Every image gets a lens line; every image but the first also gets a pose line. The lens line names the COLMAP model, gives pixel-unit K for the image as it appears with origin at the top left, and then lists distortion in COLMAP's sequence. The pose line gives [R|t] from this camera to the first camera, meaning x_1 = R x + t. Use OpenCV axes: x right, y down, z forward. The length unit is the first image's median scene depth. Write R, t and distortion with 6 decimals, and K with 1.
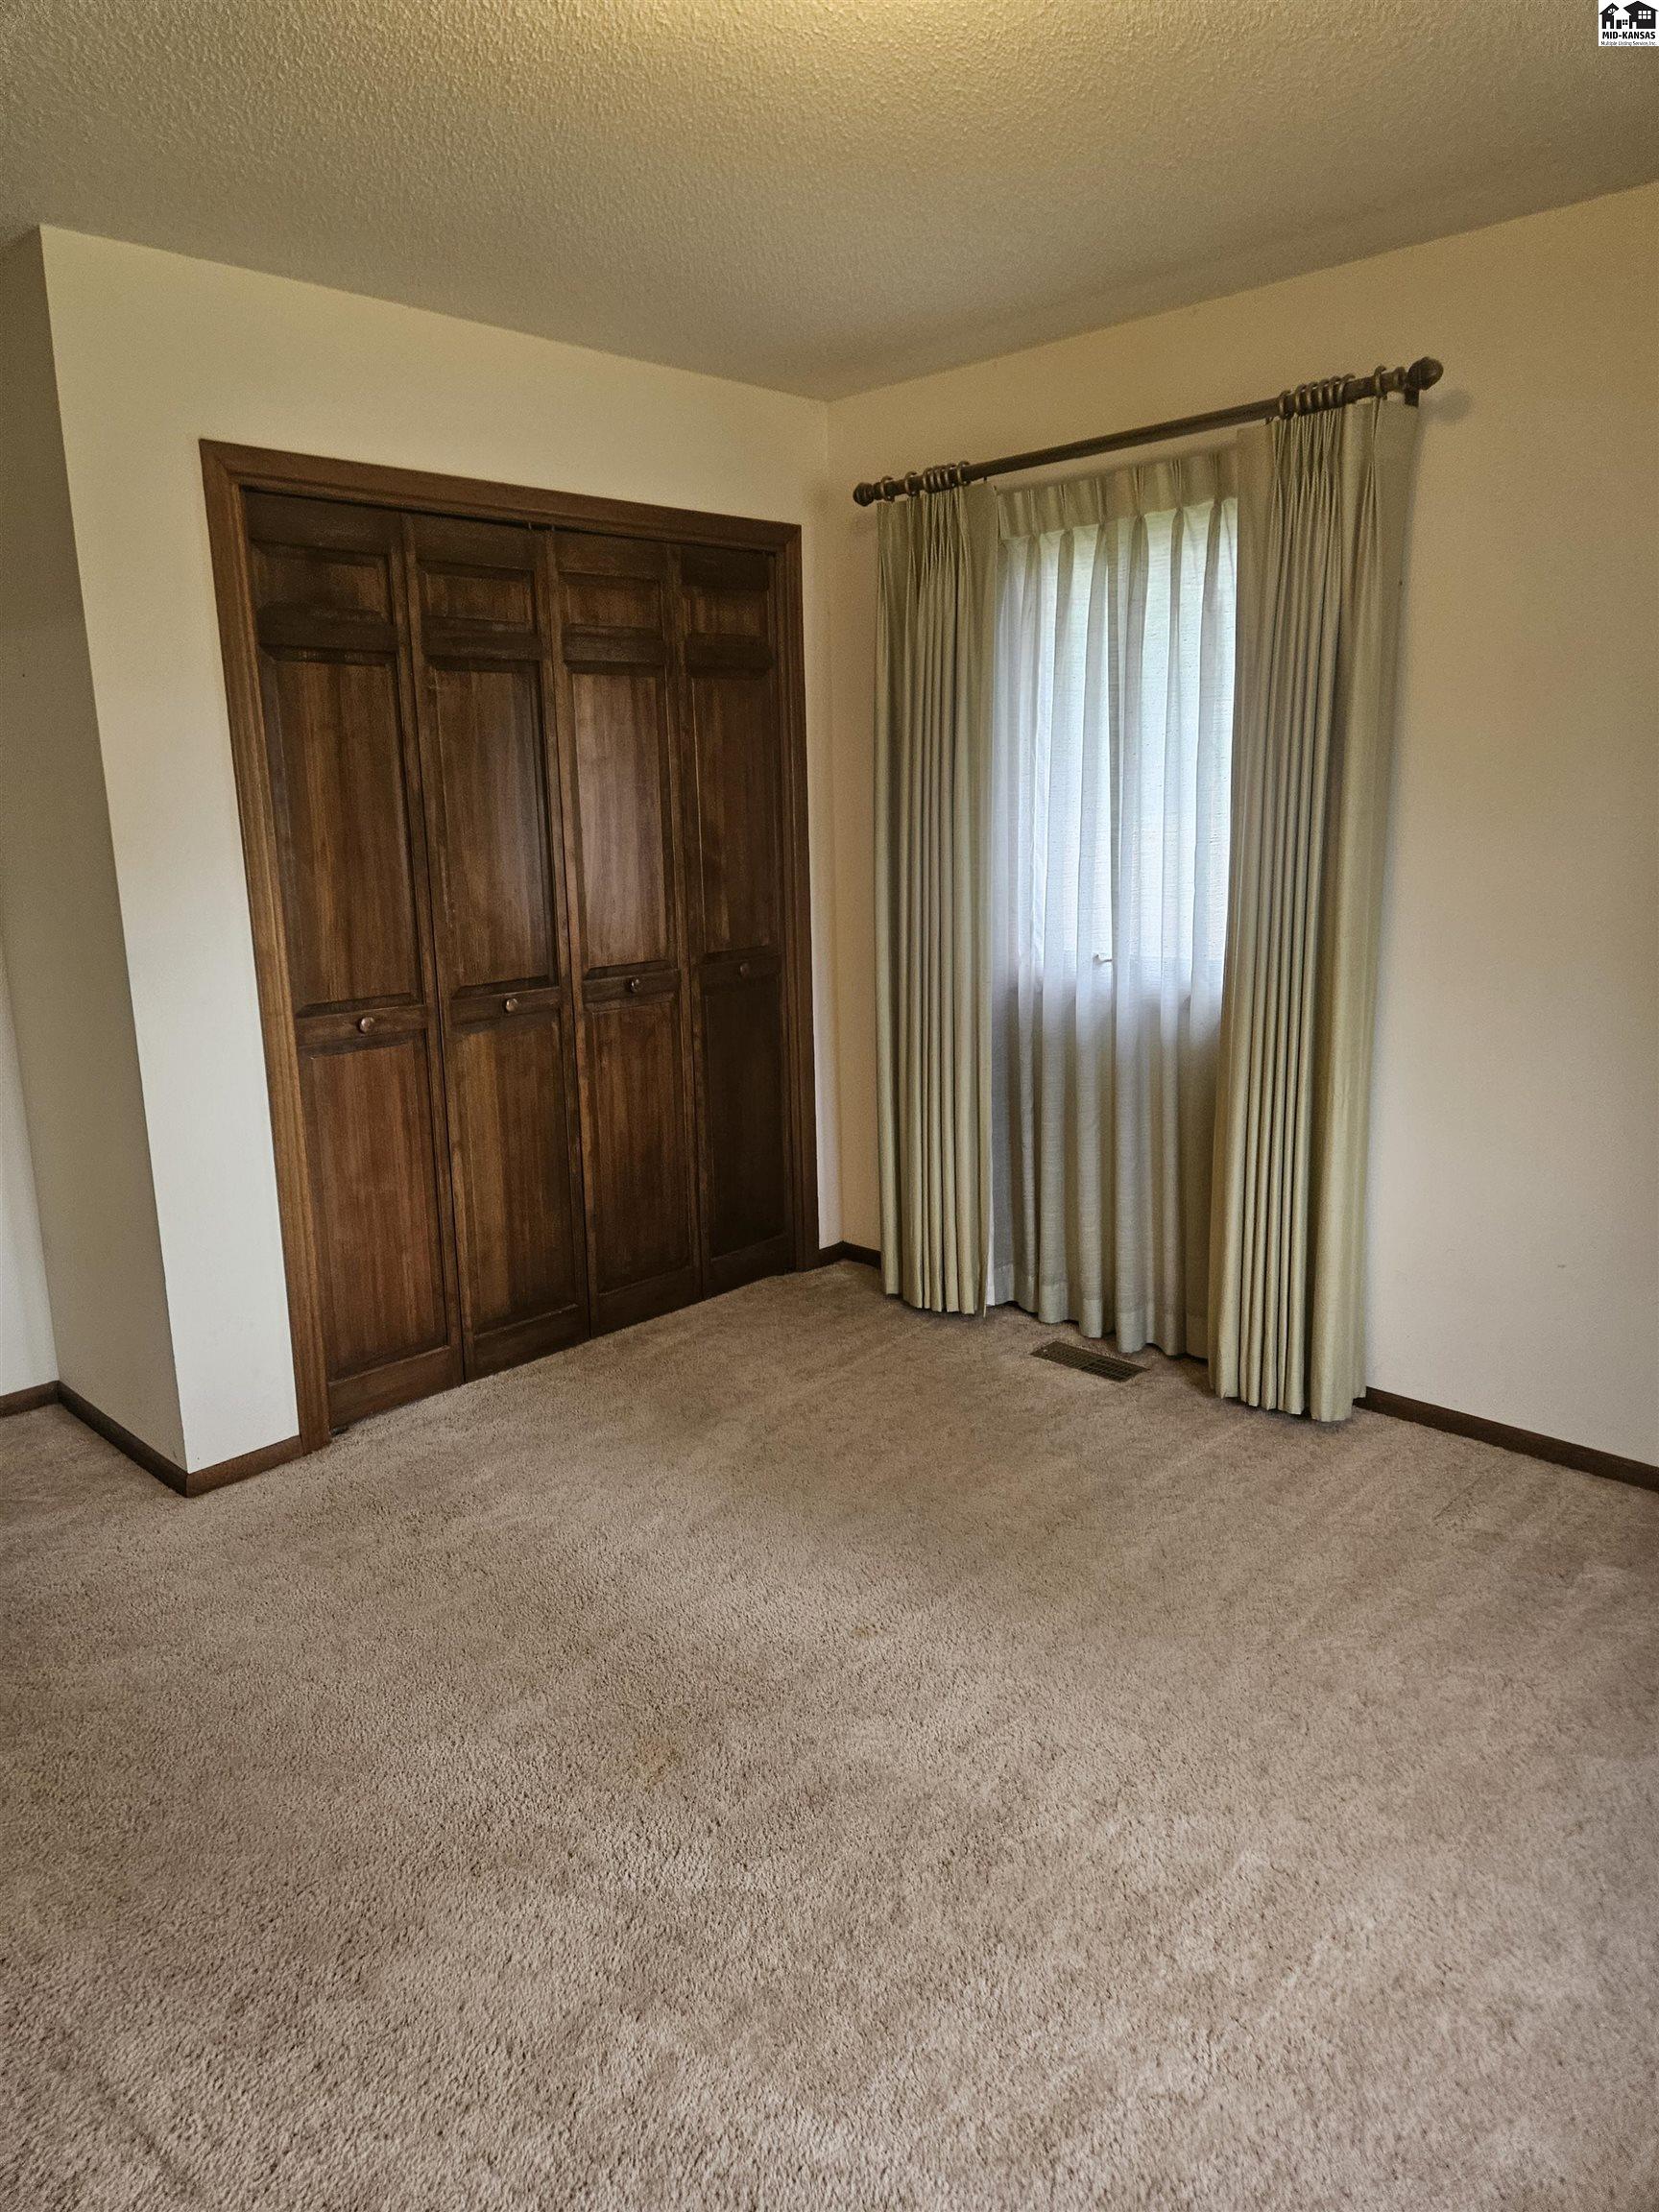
lens RADIAL K [[1476.3, 0, 830.3], [0, 1476.3, 1111.4], [0, 0, 1]] dist [0.077865, -0.063633]
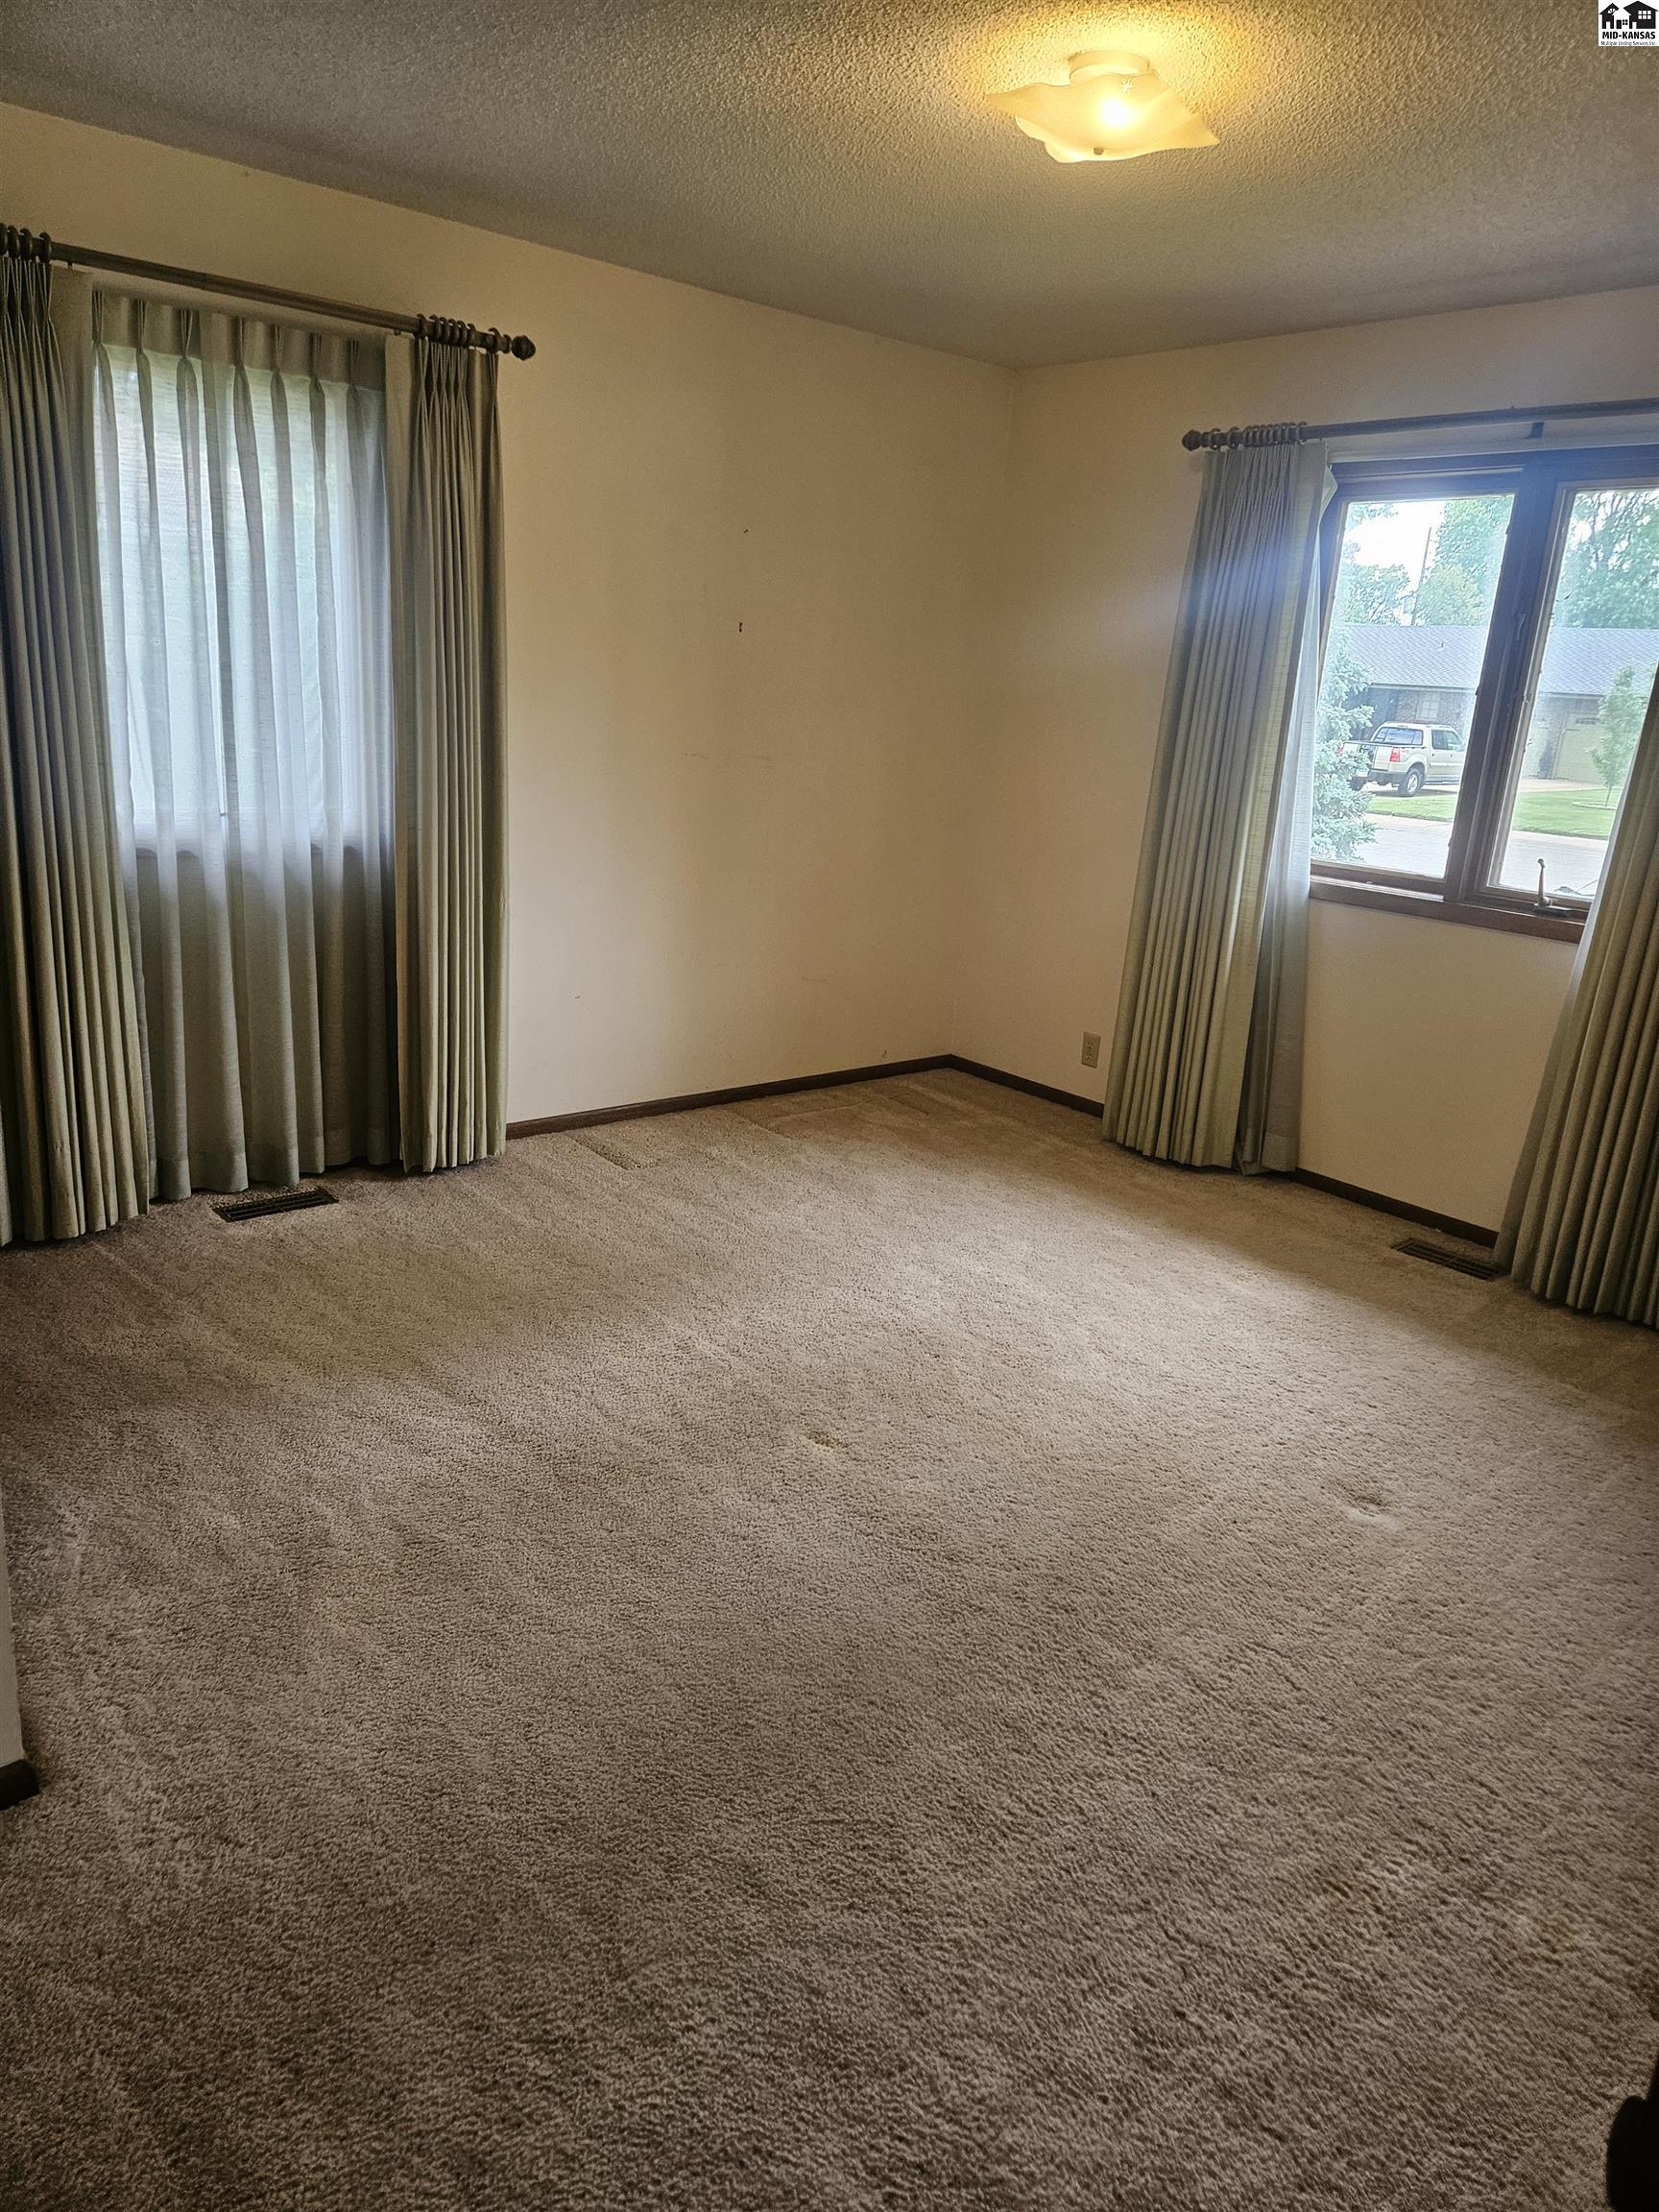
lens RADIAL K [[1476.3, 0, 831.1], [0, 1476.3, 1102.0], [0, 0, 1]] dist [0.077865, -0.063633]
pose [[0.087021, -0.256378, 0.962651, -0.872060], [0.148050, 0.958915, 0.241999, -0.107142], [-0.985144, 0.121461, 0.121403, 0.541656]]
